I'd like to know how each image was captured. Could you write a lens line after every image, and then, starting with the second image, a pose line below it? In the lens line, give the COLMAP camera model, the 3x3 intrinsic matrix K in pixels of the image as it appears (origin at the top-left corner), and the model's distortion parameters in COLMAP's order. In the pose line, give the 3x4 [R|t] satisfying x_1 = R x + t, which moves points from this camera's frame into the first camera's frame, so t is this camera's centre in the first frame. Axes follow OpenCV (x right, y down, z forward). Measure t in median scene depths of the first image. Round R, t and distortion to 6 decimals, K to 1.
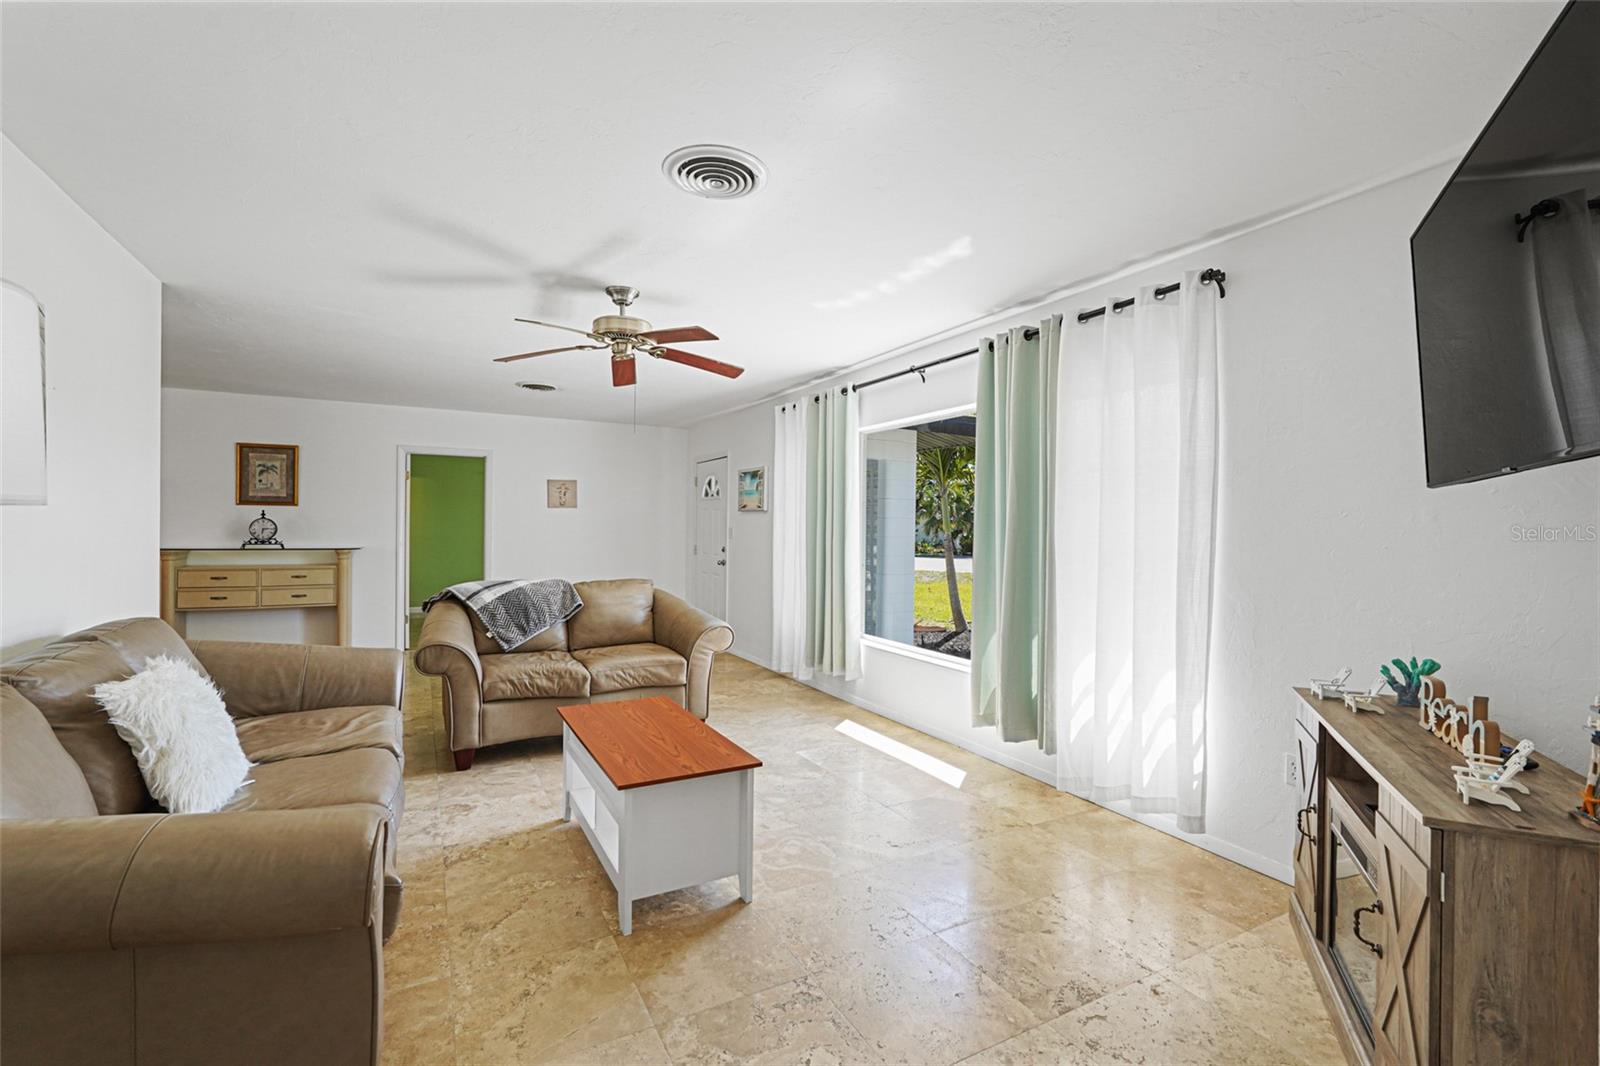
lens RADIAL K [[699.7, 0, 801.2], [0, 699.7, 531.2], [0, 0, 1]] dist [-0.020195, 0.008861]
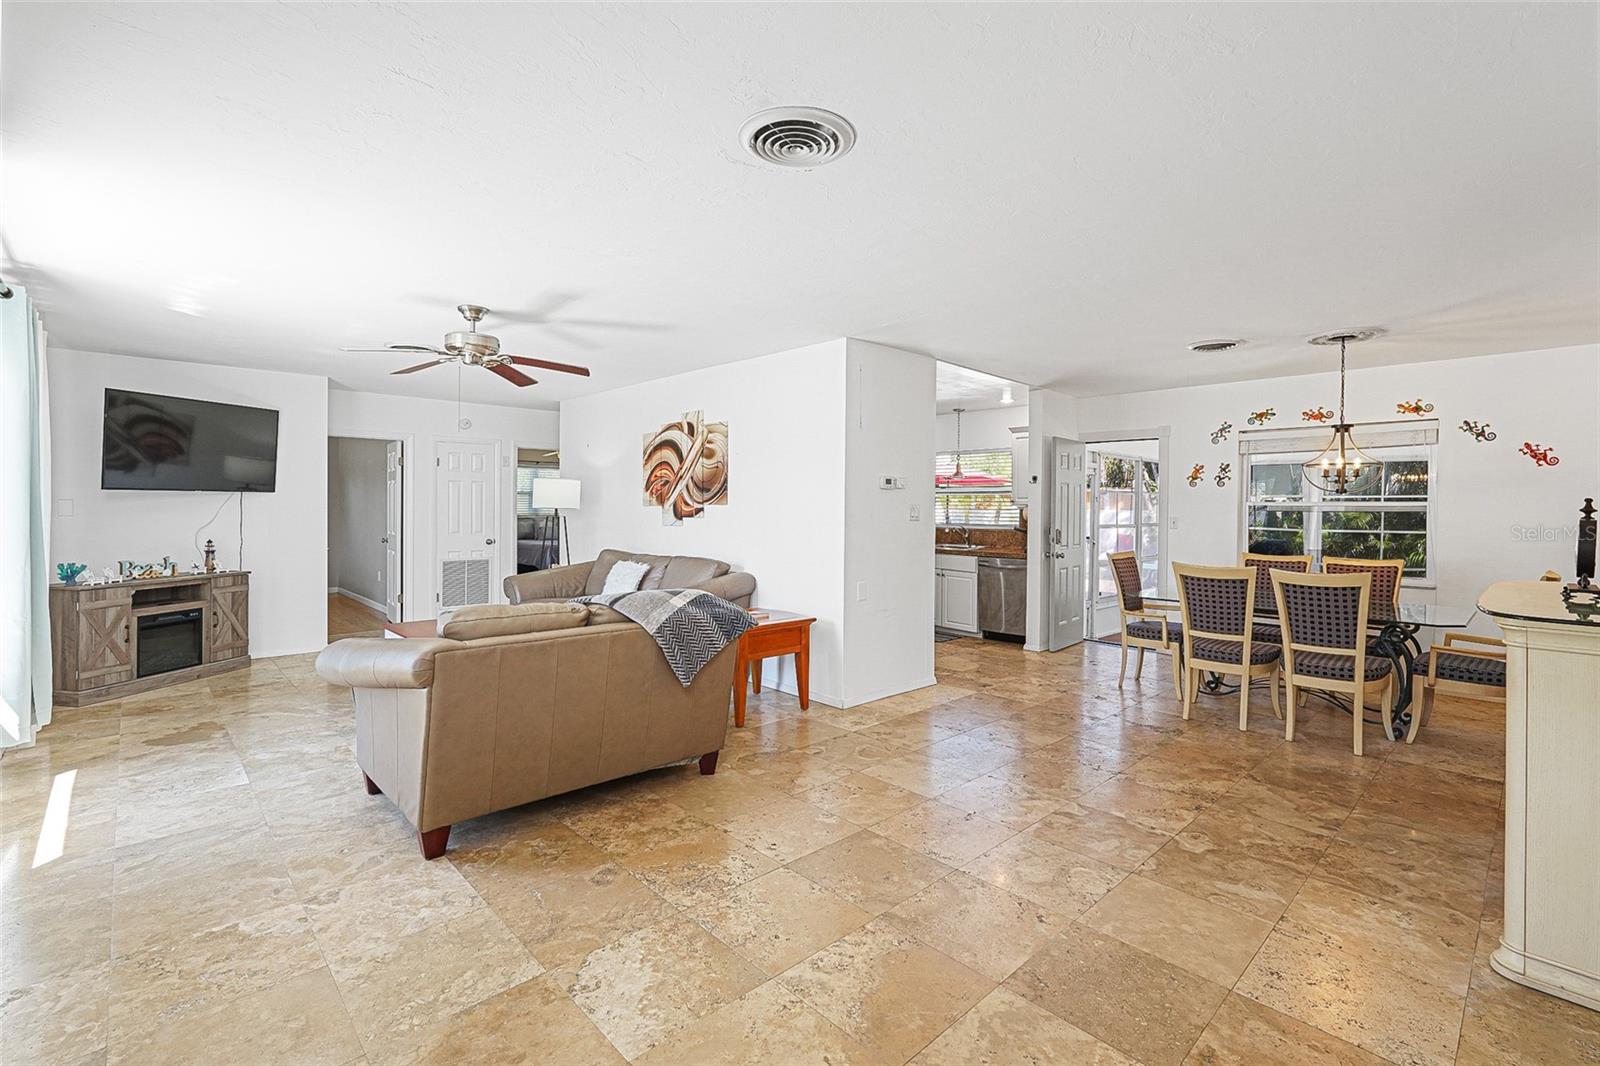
lens RADIAL K [[722.6, 0, 802.6], [0, 722.6, 507.4], [0, 0, 1]] dist [-0.017251, 0.009745]
pose [[-0.966469, -0.019463, -0.256046, -0.355500], [-0.021080, 0.999771, 0.003569, -0.023901], [0.255918, 0.008847, -0.966658, 1.685831]]
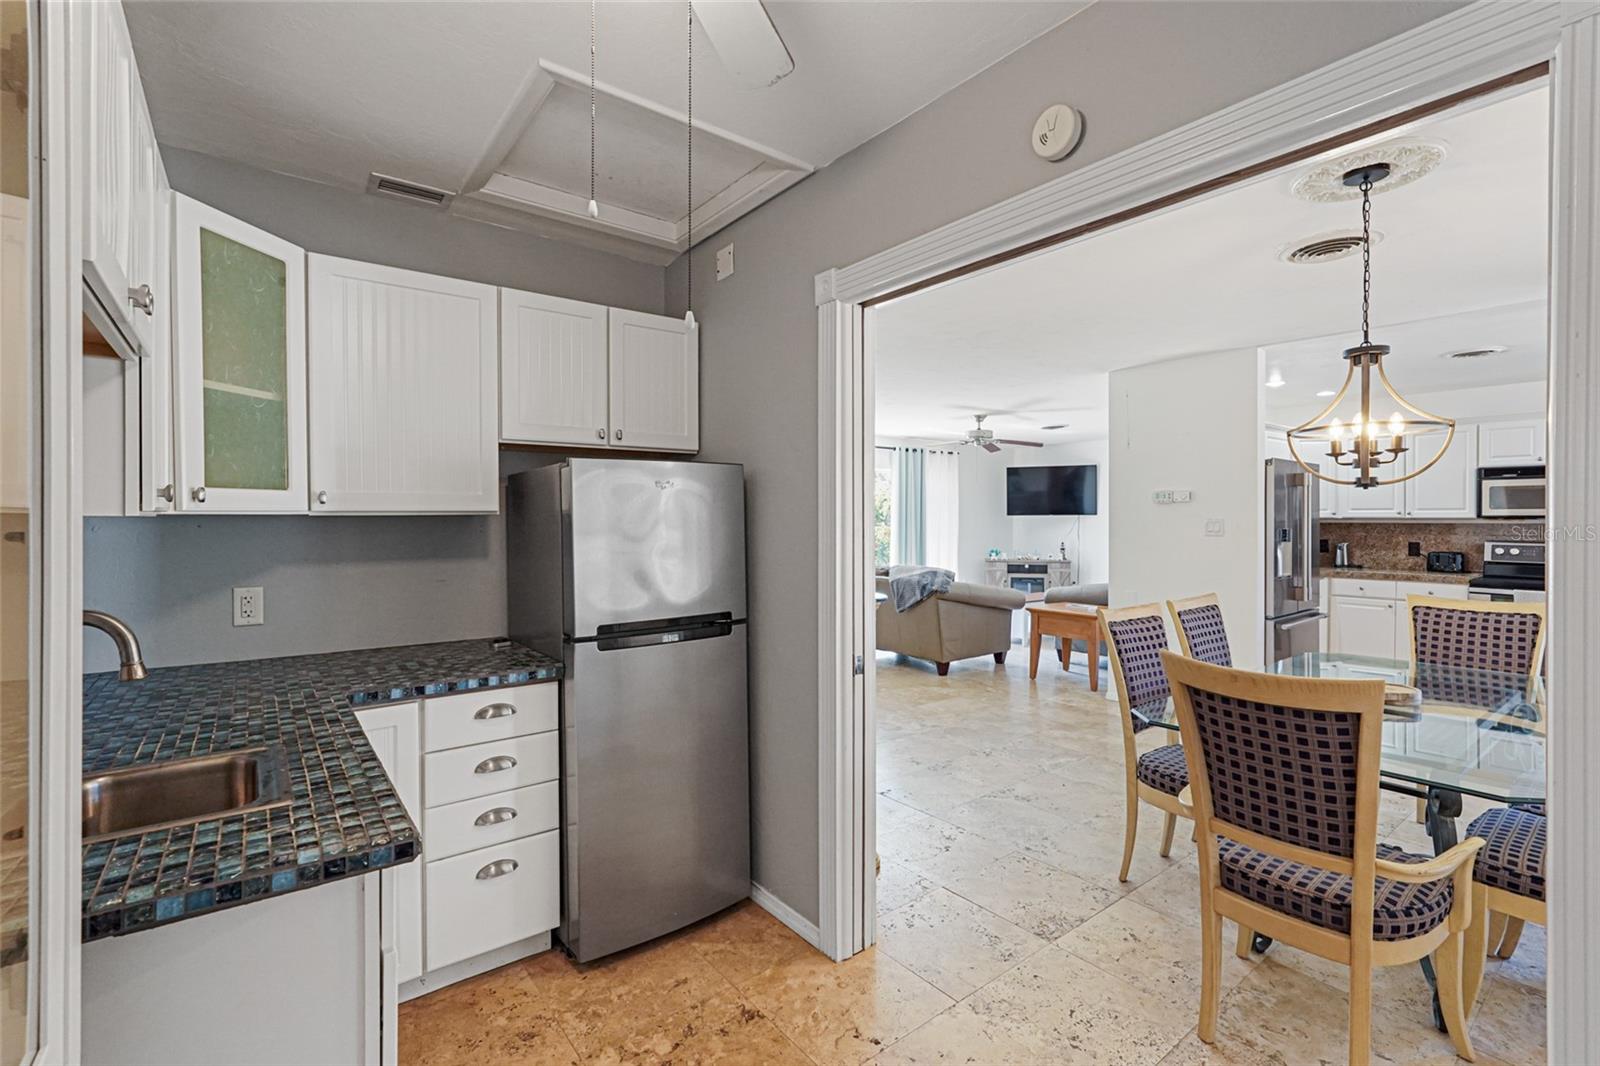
lens RADIAL K [[714.5, 0, 798.1], [0, 714.5, 533.9], [0, 0, 1]] dist [-0.016568, 0.009013]
pose [[-0.155698, -0.031121, 0.987314, -1.711029], [0.003707, 0.999478, 0.032089, -0.041004], [-0.987798, 0.008657, -0.155501, 1.388269]]
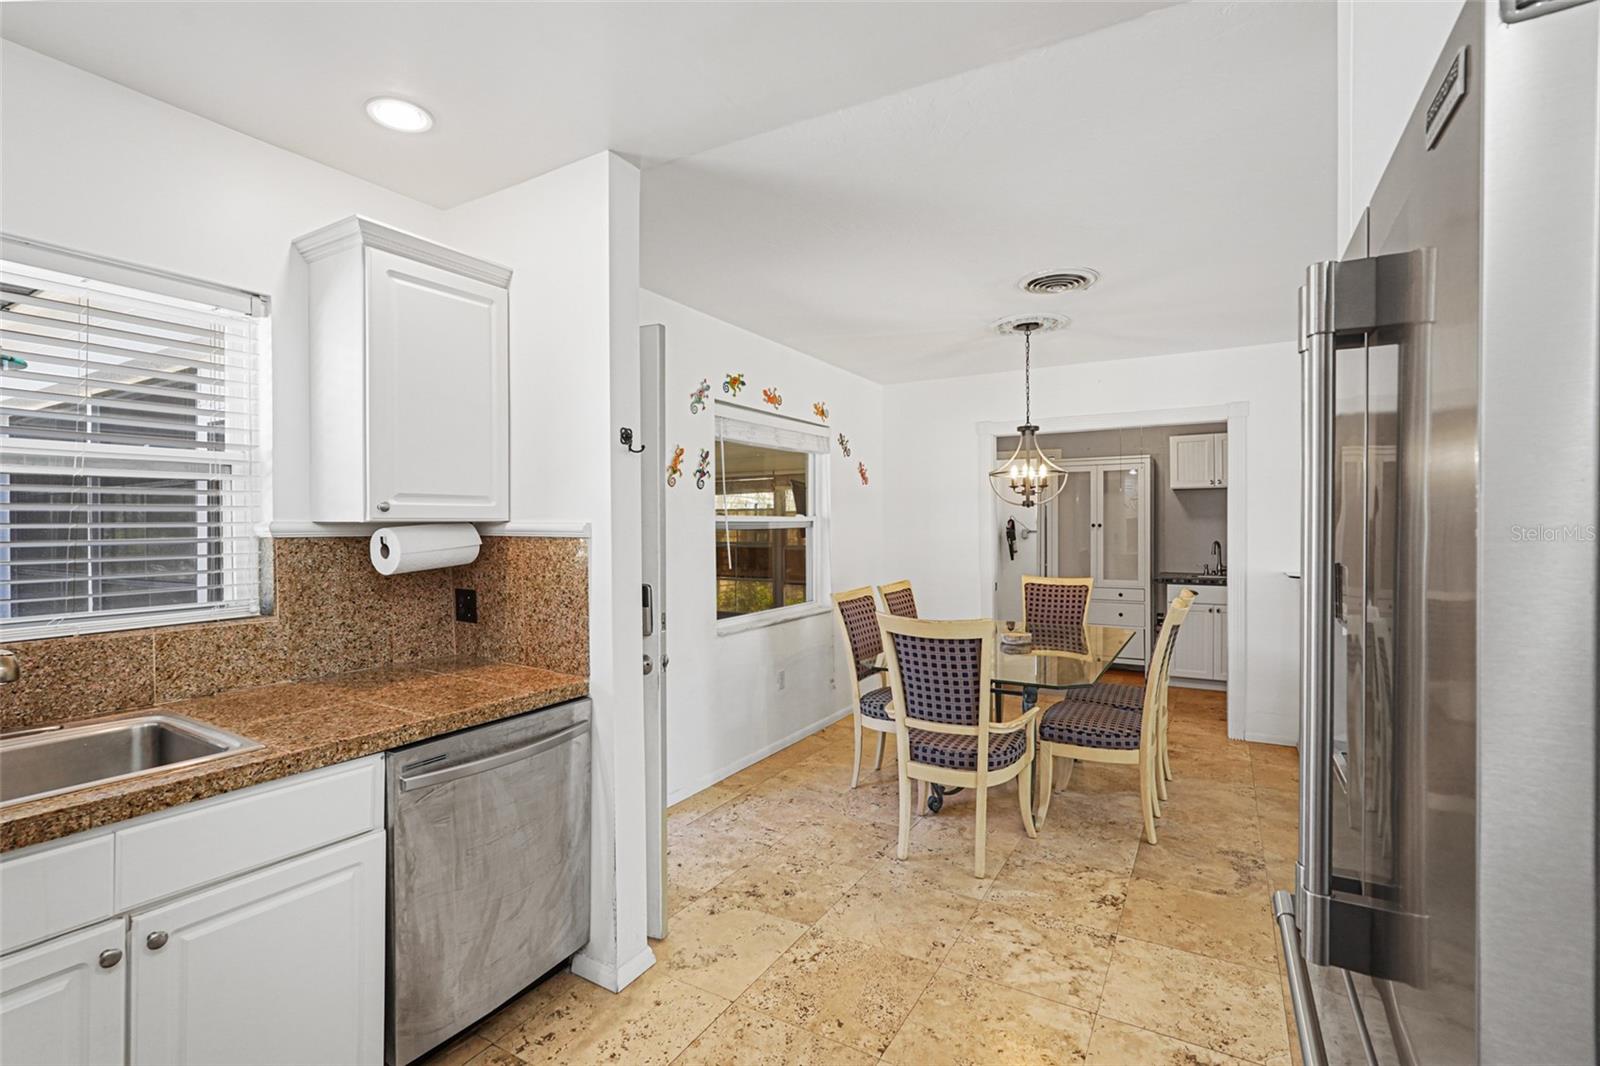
lens RADIAL K [[727.4, 0, 804.3], [0, 727.4, 533.1], [0, 0, 1]] dist [-0.022458, 0.012283]
pose [[0.518183, -0.006396, -0.855246, -0.717499], [0.007561, 0.999967, -0.002897, -0.023073], [0.855237, -0.004965, 0.518214, 0.279697]]
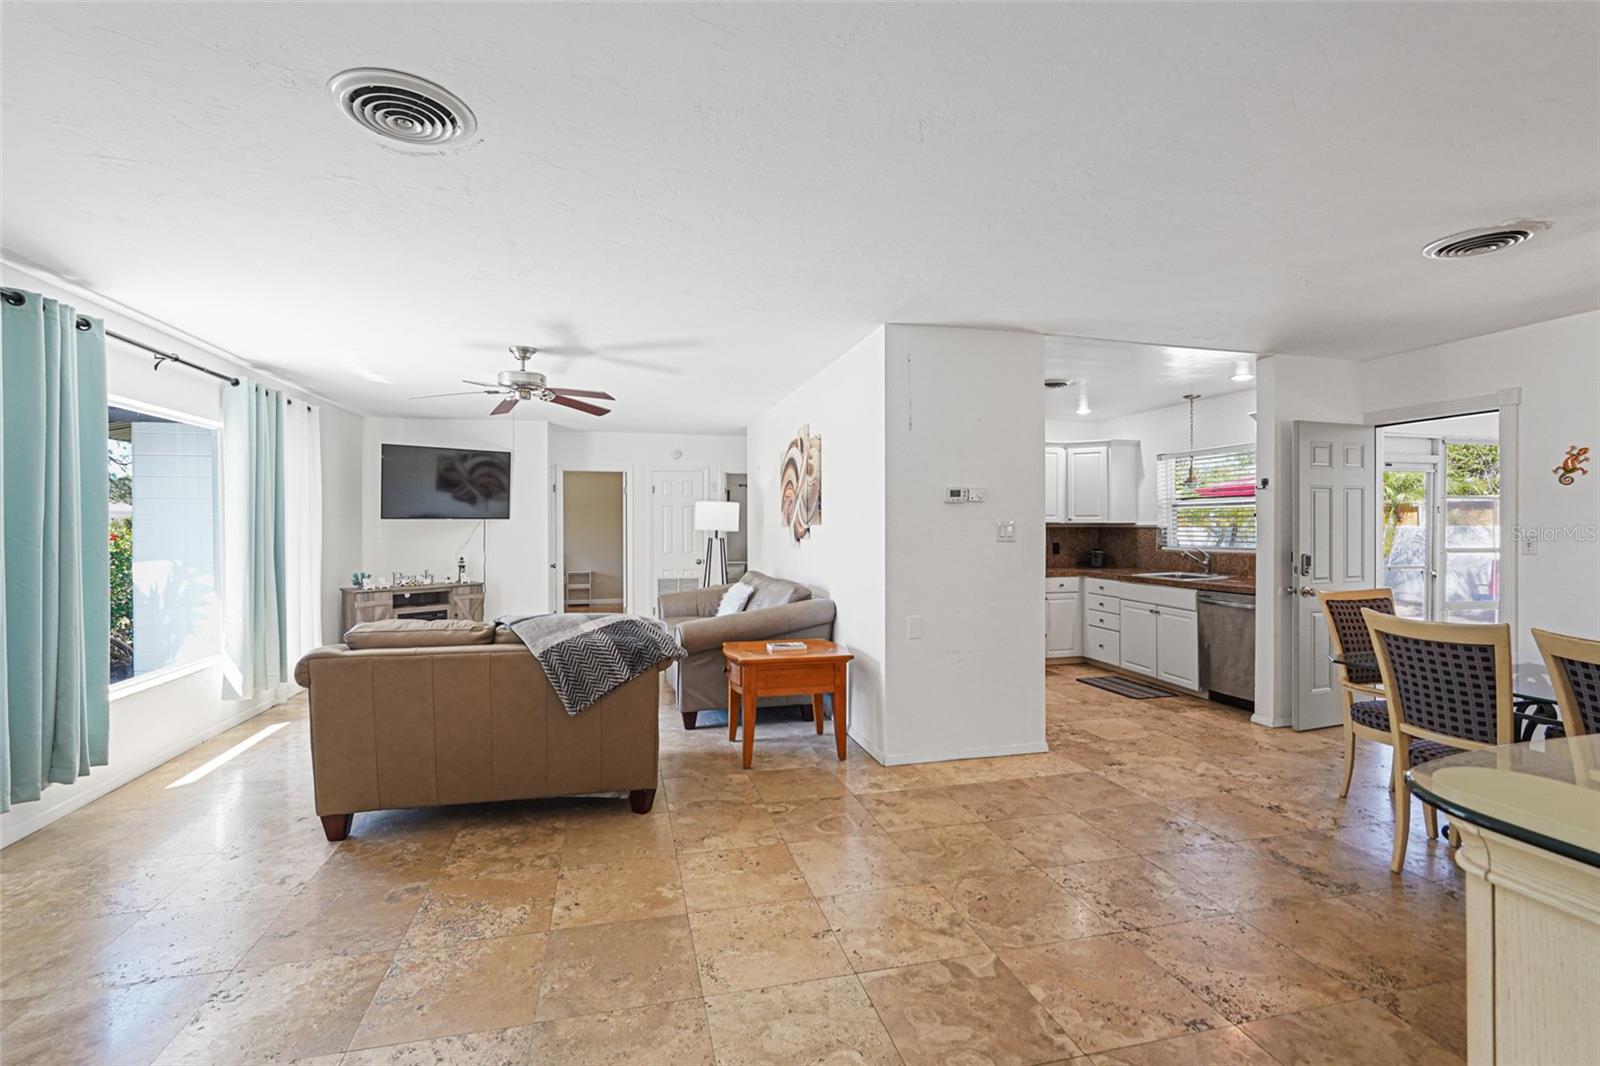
lens RADIAL K [[724.7, 0, 788.7], [0, 724.7, 528.7], [0, 0, 1]] dist [-0.018302, 0.010131]
pose [[-0.965076, -0.009832, 0.261785, -0.784517], [-0.007293, 0.999916, 0.010669, -0.026416], [-0.261868, 0.008387, -0.965067, 1.574004]]
